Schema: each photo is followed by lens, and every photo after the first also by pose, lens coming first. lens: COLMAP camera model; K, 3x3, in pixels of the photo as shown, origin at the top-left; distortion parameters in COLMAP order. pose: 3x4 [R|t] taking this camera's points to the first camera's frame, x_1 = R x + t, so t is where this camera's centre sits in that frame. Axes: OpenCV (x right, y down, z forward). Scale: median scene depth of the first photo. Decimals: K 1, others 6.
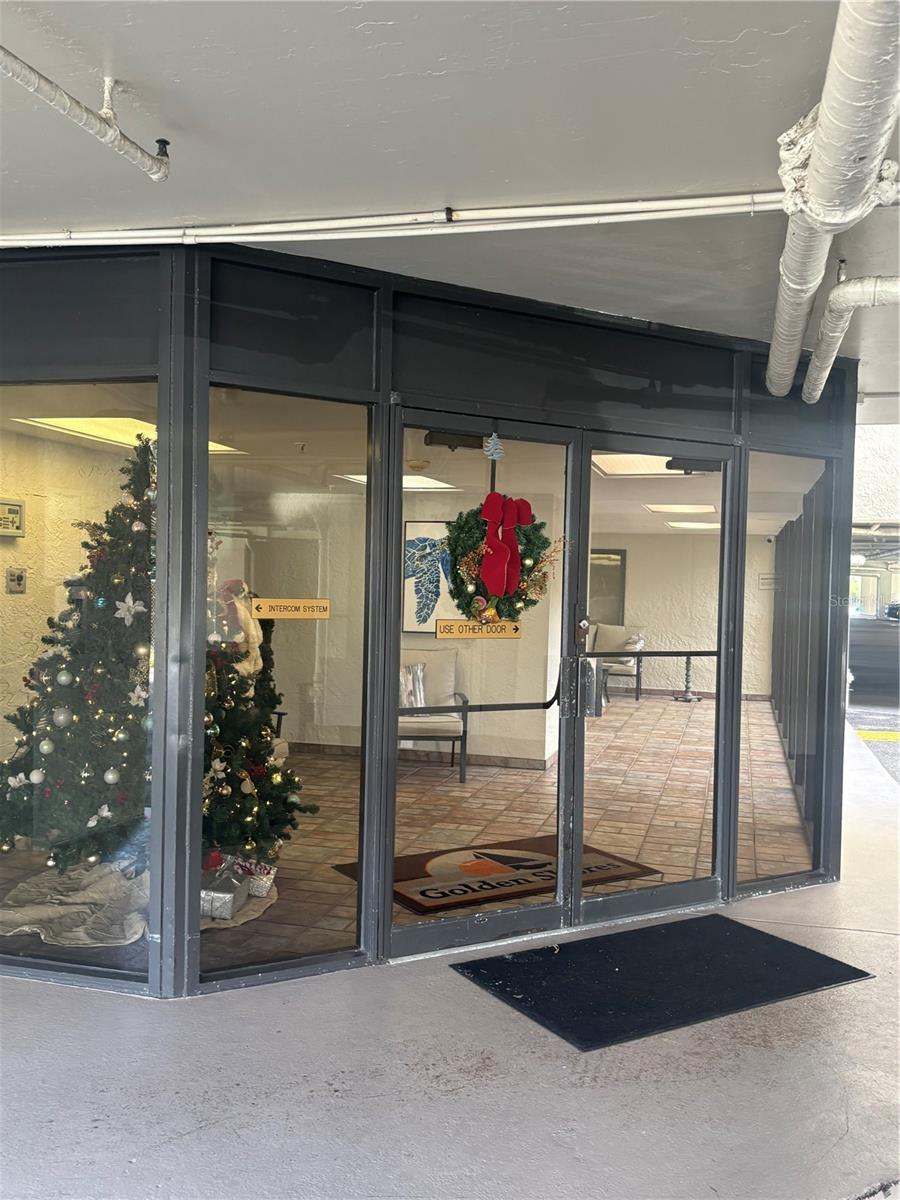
lens RADIAL K [[1062.1, 0, 454.8], [0, 1062.1, 608.7], [0, 0, 1]] dist [0.008280, 0.019488]
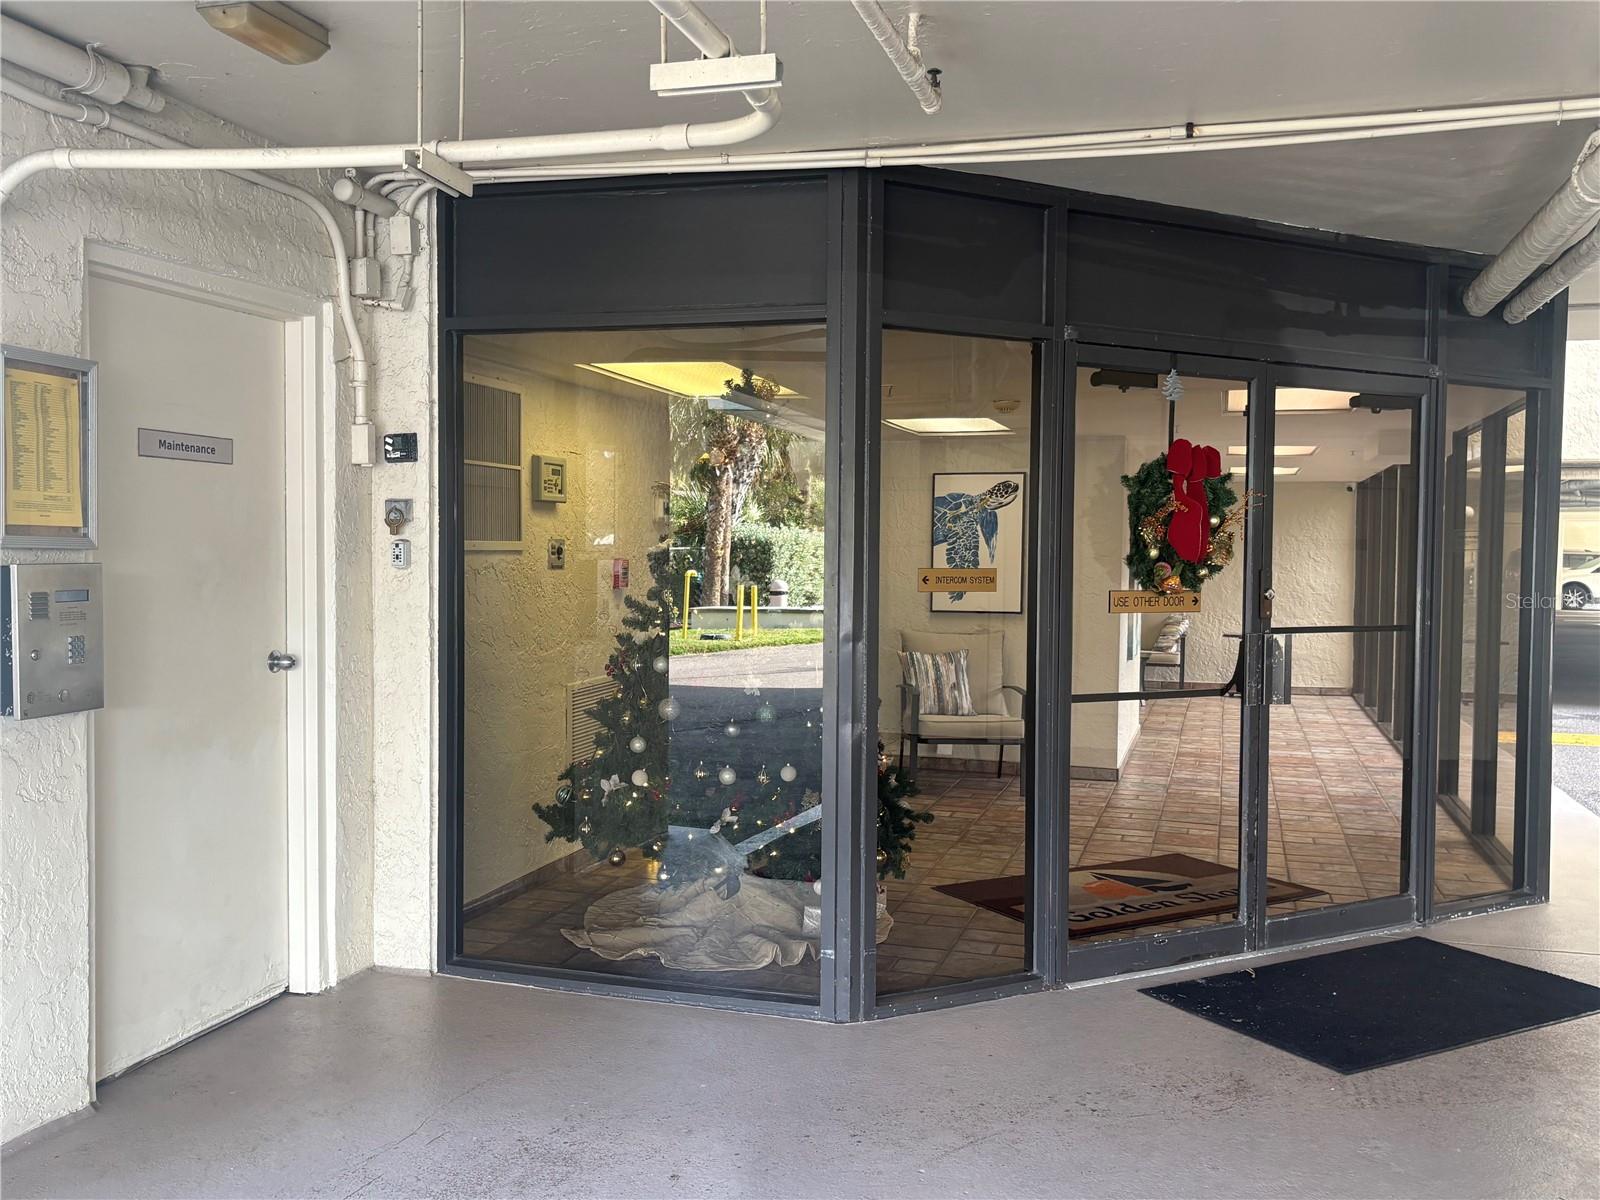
lens RADIAL K [[1416.1, 0, 796.5], [0, 1416.1, 597.7], [0, 0, 1]] dist [0.008280, 0.019488]
pose [[0.999371, -0.014893, -0.032173, -0.221911], [0.015138, 0.999858, 0.007381, 0.004087], [0.032059, -0.007863, 0.999455, -0.144045]]
